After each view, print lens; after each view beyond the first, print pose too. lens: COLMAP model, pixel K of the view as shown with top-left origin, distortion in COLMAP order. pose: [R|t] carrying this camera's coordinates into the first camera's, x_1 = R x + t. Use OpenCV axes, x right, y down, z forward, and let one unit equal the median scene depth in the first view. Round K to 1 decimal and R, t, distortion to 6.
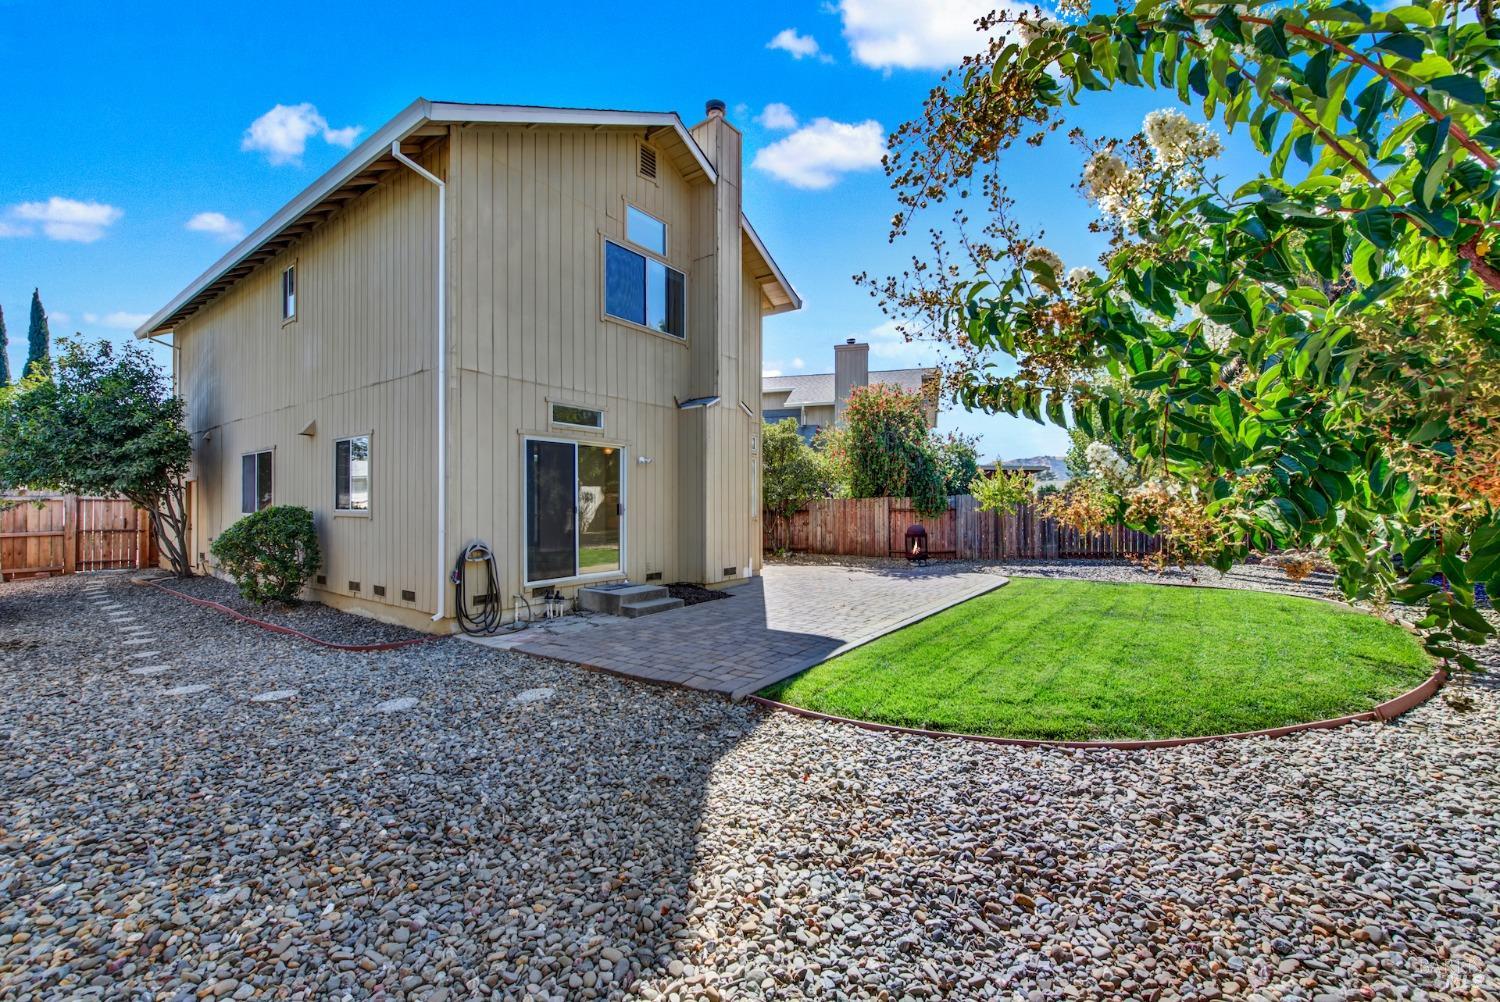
lens RADIAL K [[597.0, 0, 756.6], [0, 597.0, 506.0], [0, 0, 1]] dist [0.002196, -0.000671]
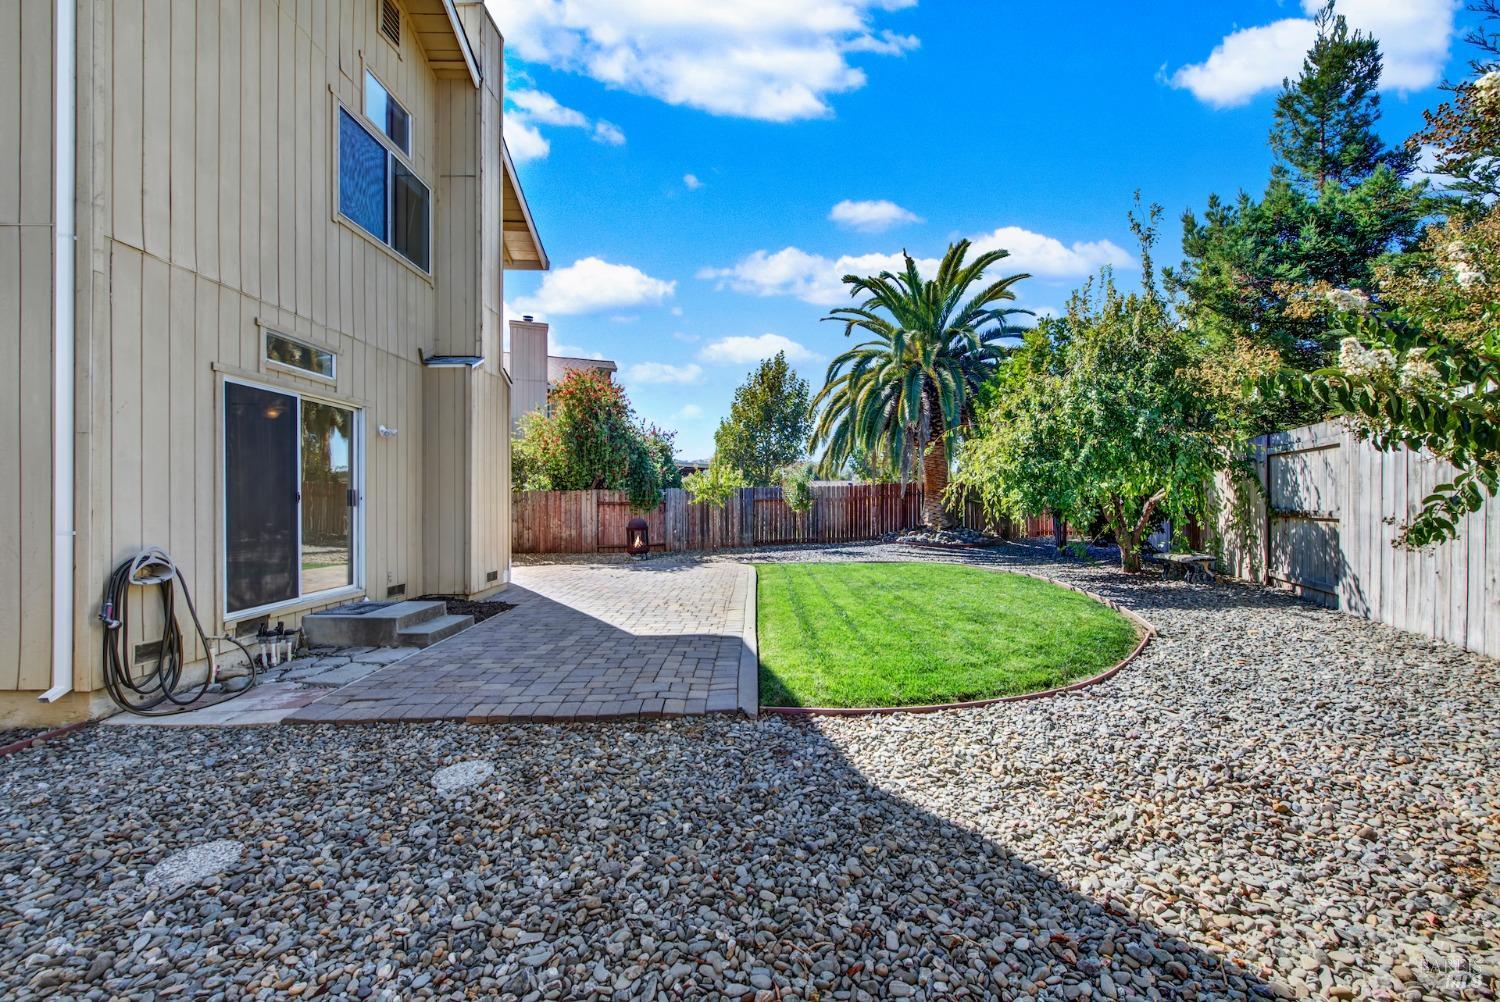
lens RADIAL K [[597.0, 0, 756.6], [0, 597.0, 506.0], [0, 0, 1]] dist [0.002196, -0.000671]
pose [[0.805747, -0.000475, 0.592259, -0.309625], [-0.002925, 0.999984, 0.004780, 0.012900], [-0.592252, -0.005584, 0.805733, 0.181925]]
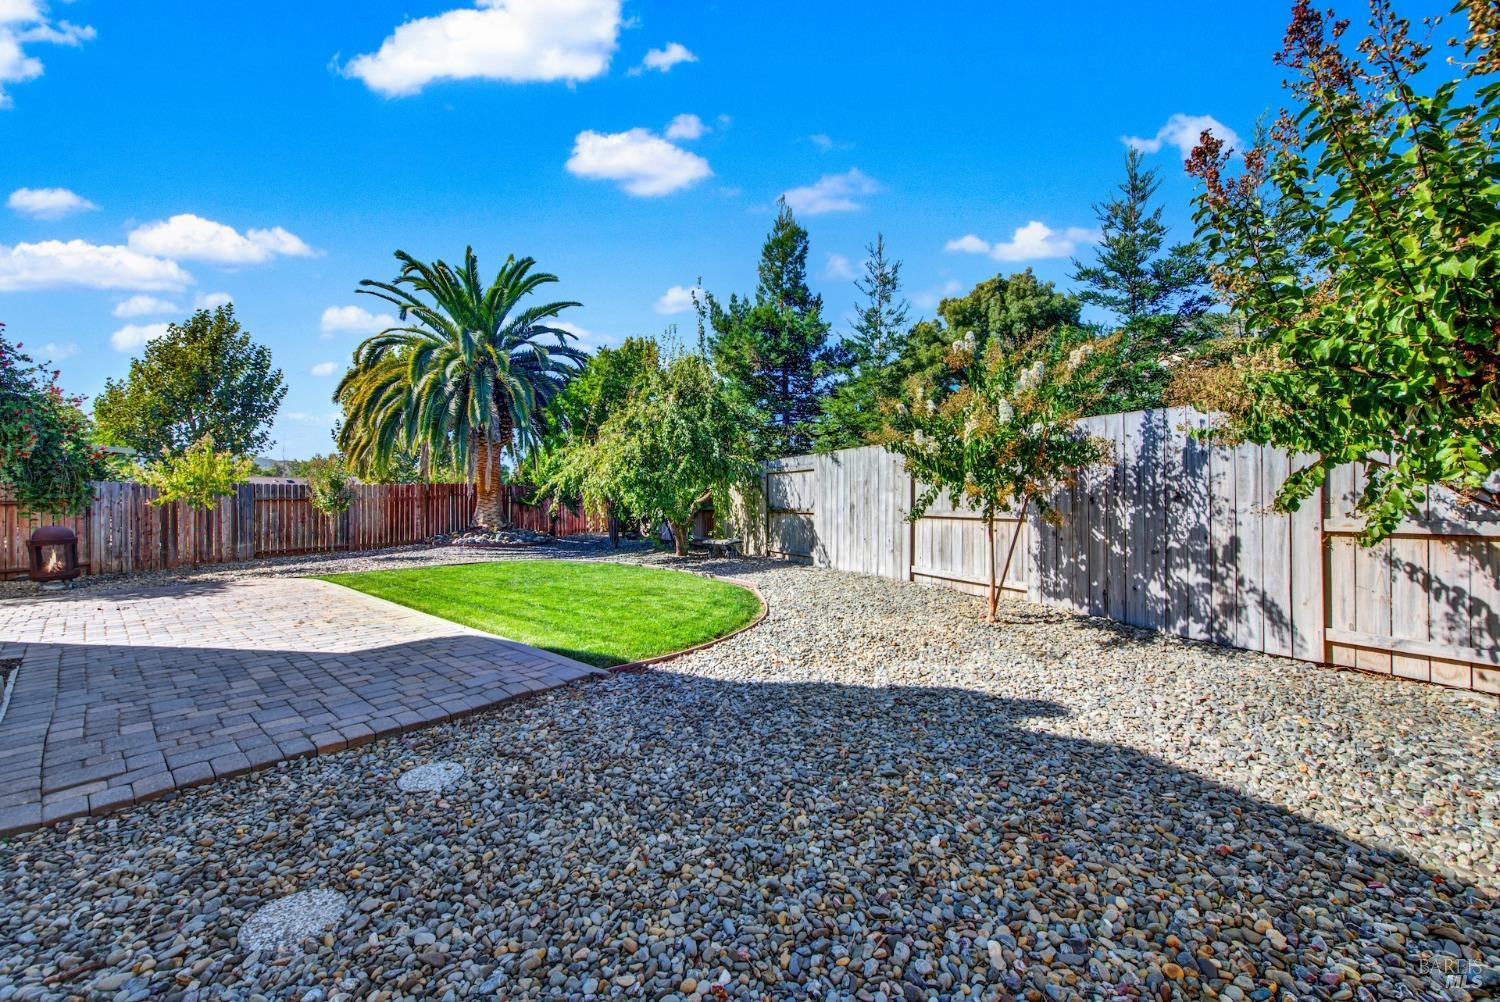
lens RADIAL K [[598.4, 0, 754.5], [0, 598.4, 508.9], [0, 0, 1]] dist [0.004863, -0.002723]
pose [[0.089875, -0.001778, 0.995951, -0.601280], [-0.002965, 0.999993, 0.002053, 0.020426], [-0.995949, -0.003137, 0.089869, 0.378627]]
